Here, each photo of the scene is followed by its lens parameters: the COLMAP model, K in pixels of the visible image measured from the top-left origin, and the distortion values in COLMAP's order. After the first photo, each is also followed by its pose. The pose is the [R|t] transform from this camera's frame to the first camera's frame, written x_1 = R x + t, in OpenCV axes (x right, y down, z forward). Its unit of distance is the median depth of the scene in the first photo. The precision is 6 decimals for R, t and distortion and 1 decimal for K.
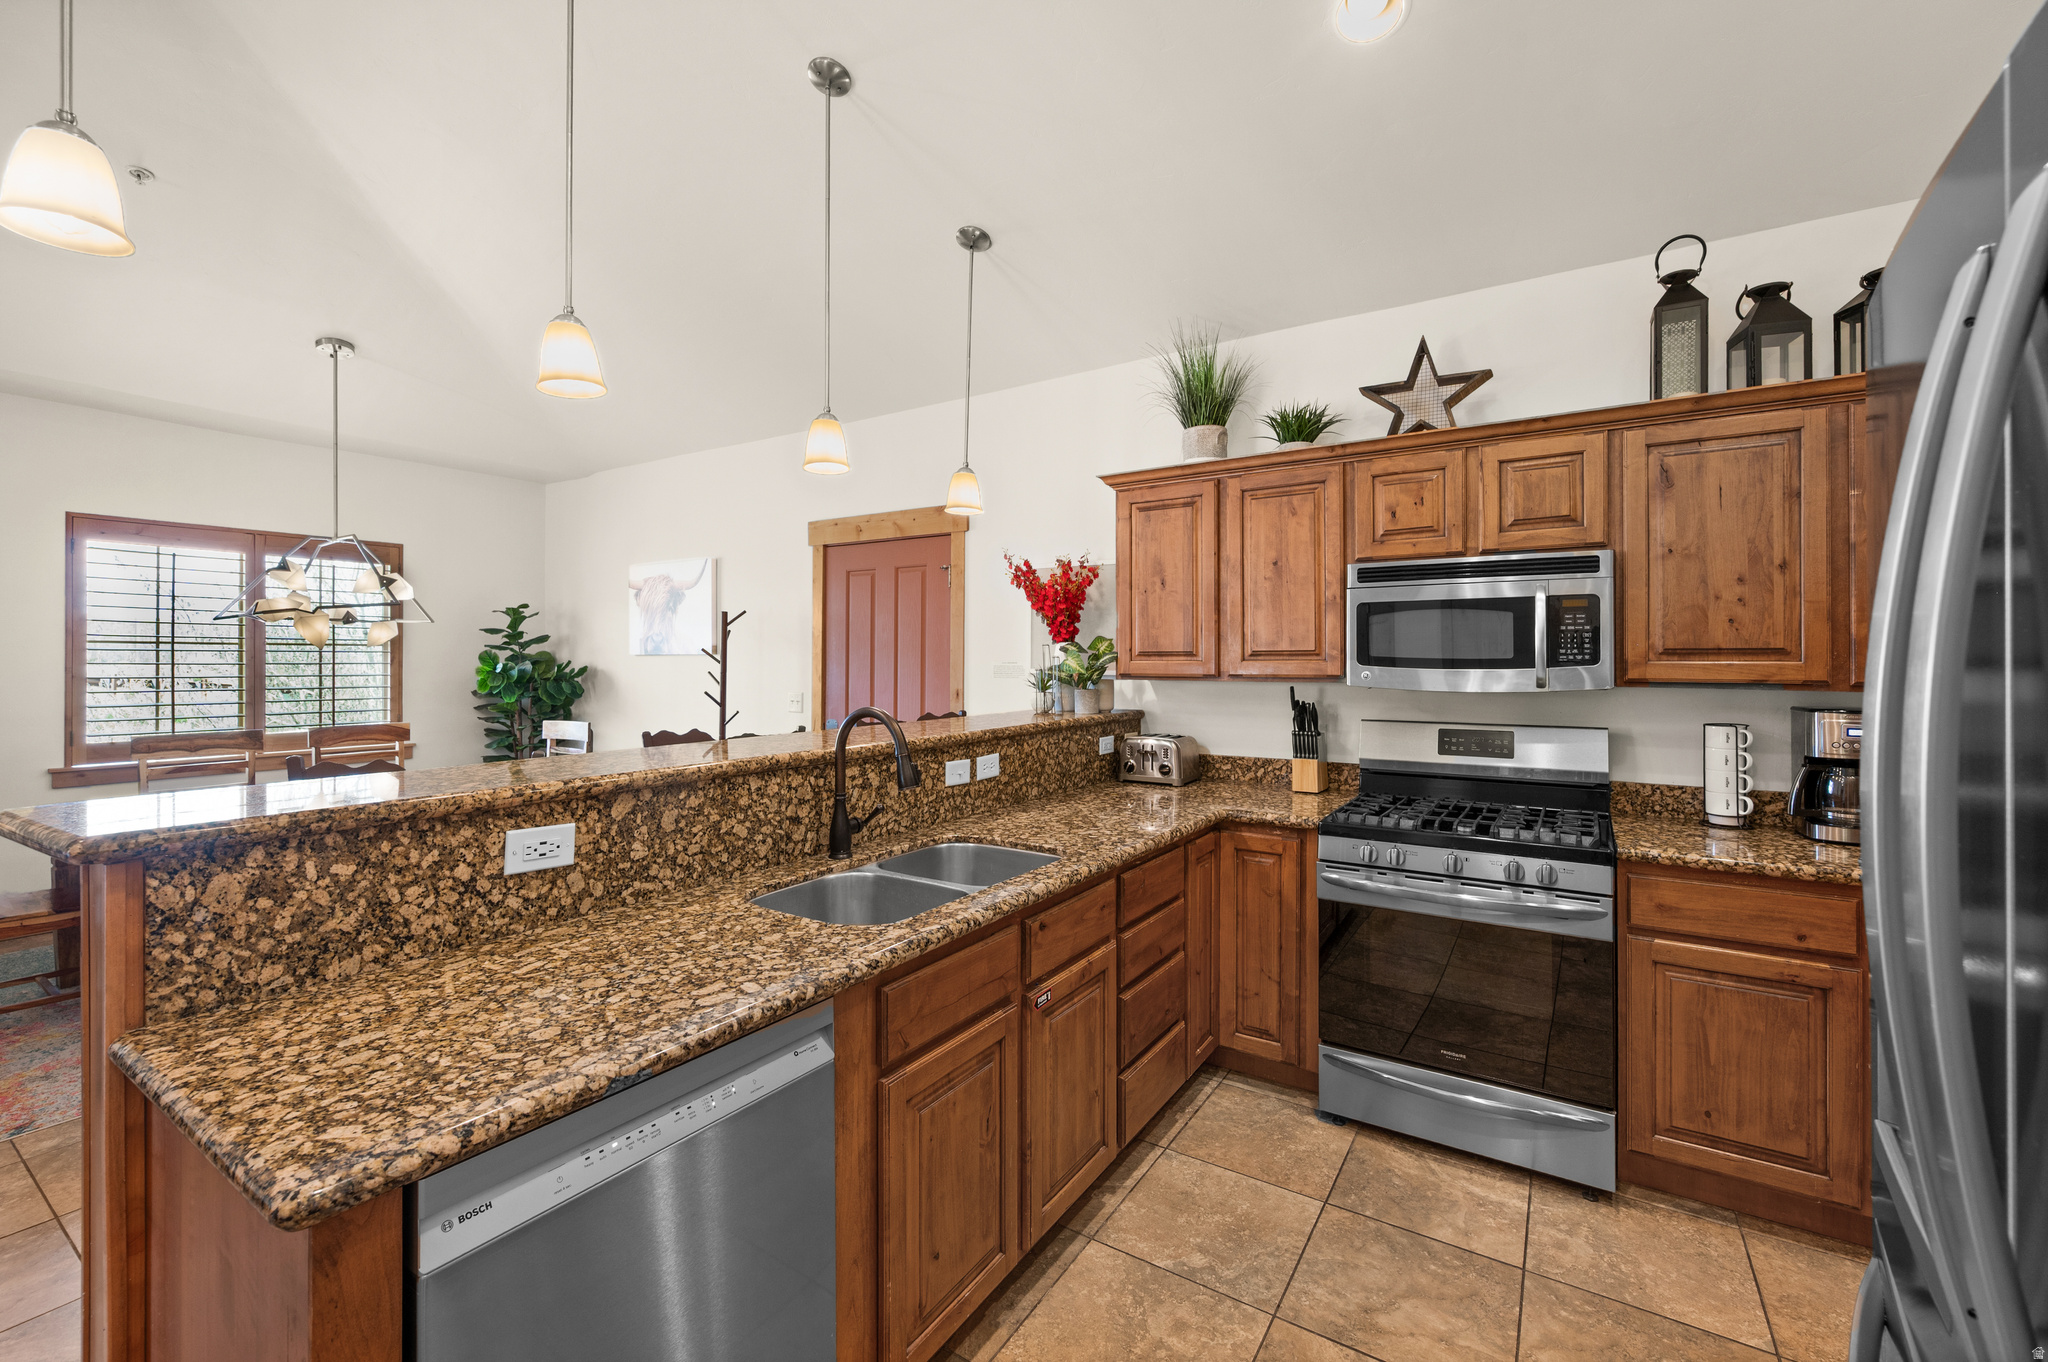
lens RADIAL K [[847.1, 0, 1032.6], [0, 847.1, 653.6], [0, 0, 1]] dist [-0.001225, -0.000666]
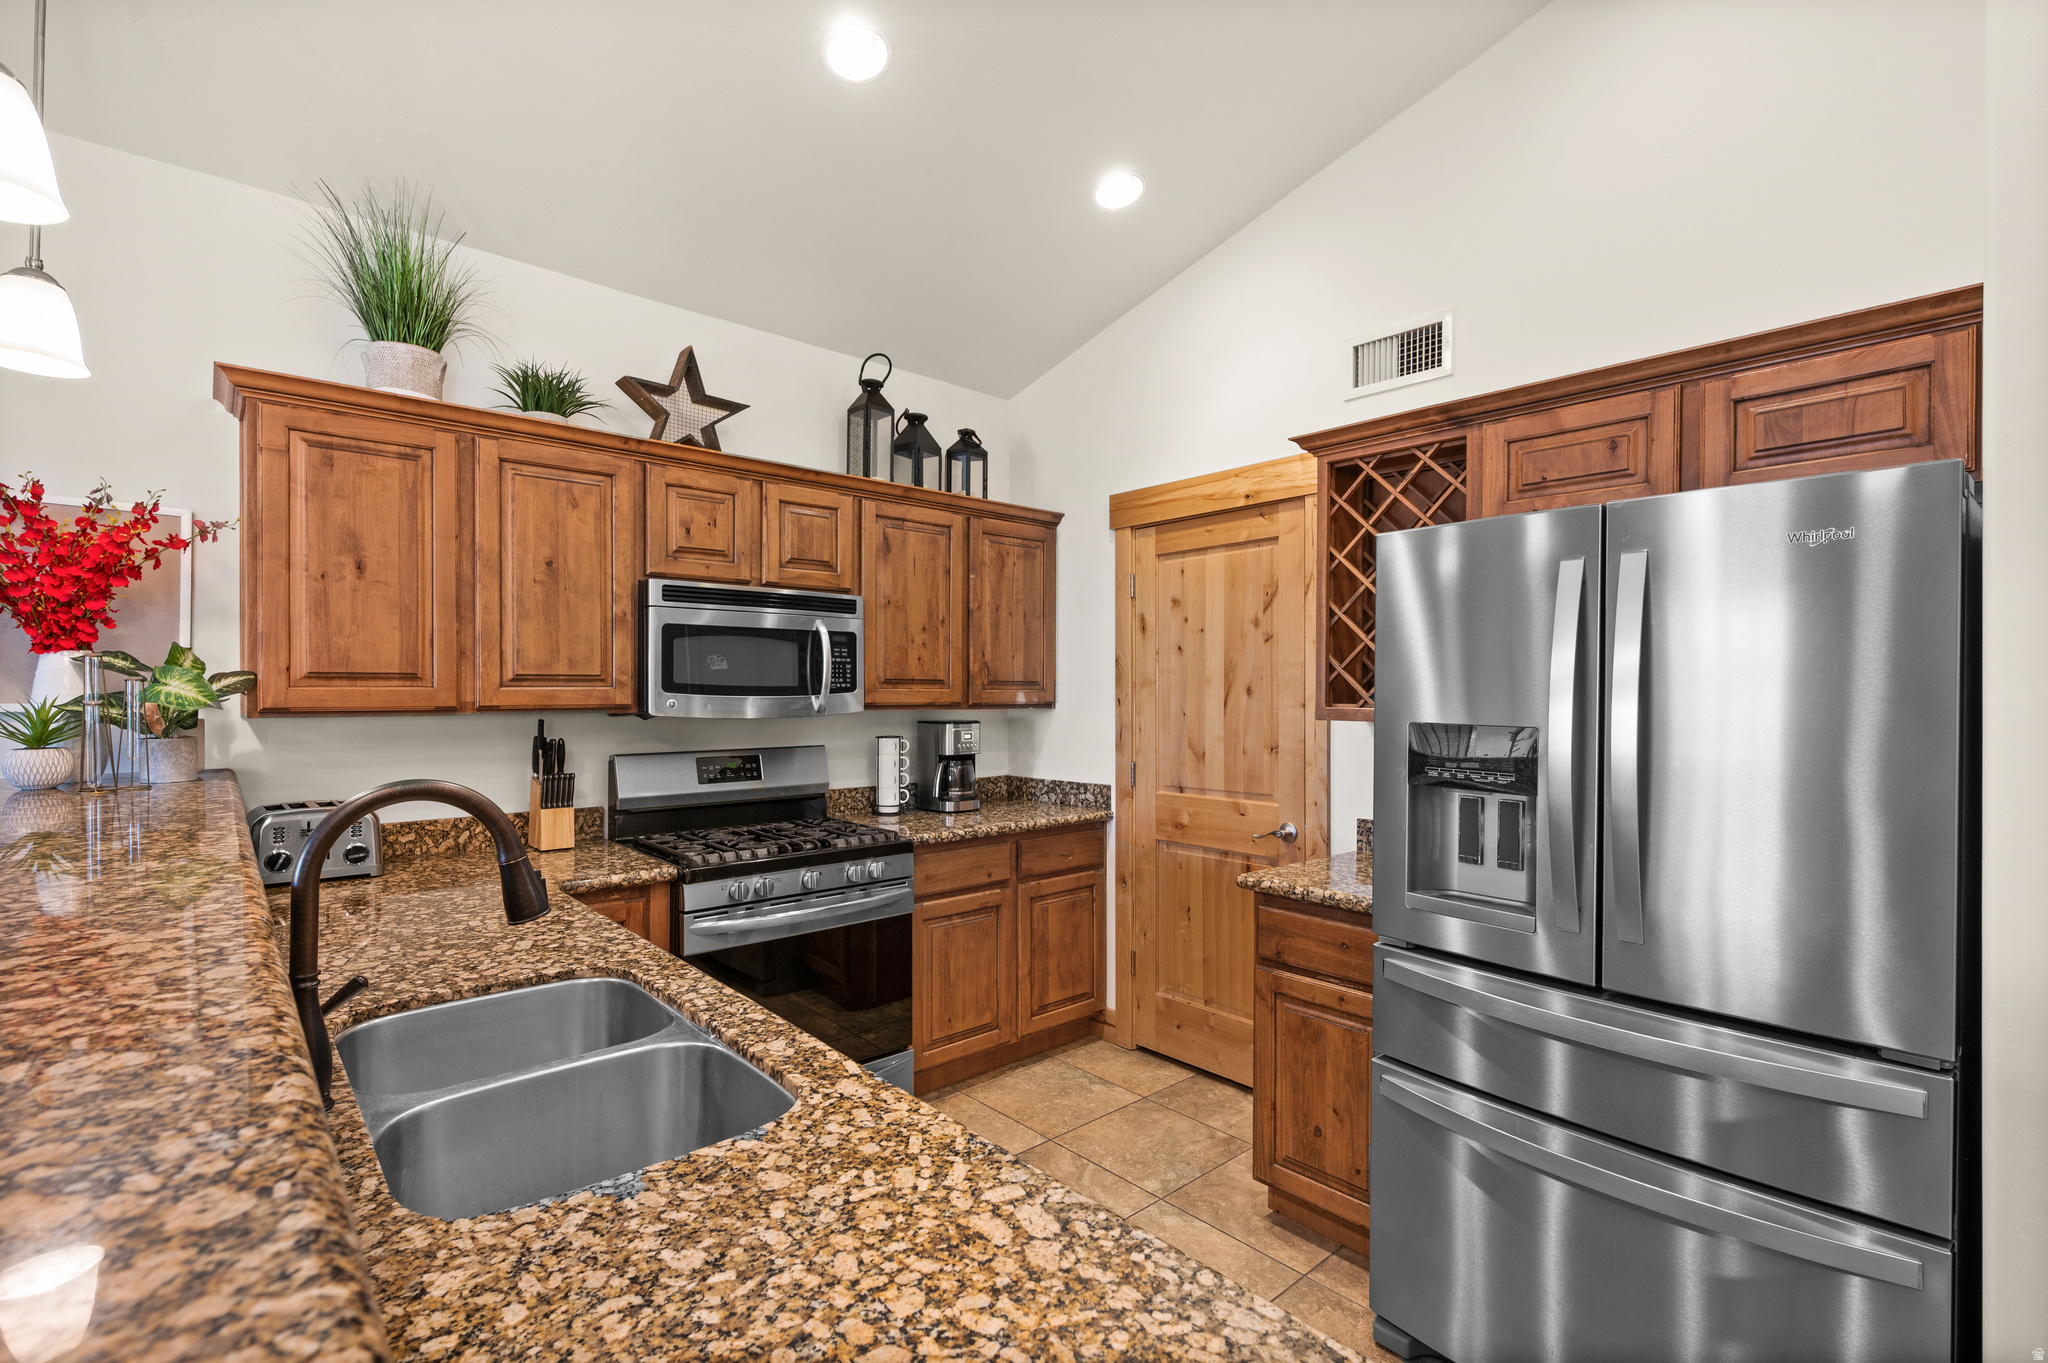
lens RADIAL K [[931.0, 0, 1036.1], [0, 931.0, 689.4], [0, 0, 1]] dist [0.000005, 0.000676]
pose [[0.258177, -0.001225, 0.966097, -0.490442], [-0.012588, 0.999910, 0.004632, 0.000581], [-0.966016, -0.013357, 0.258138, 0.382206]]
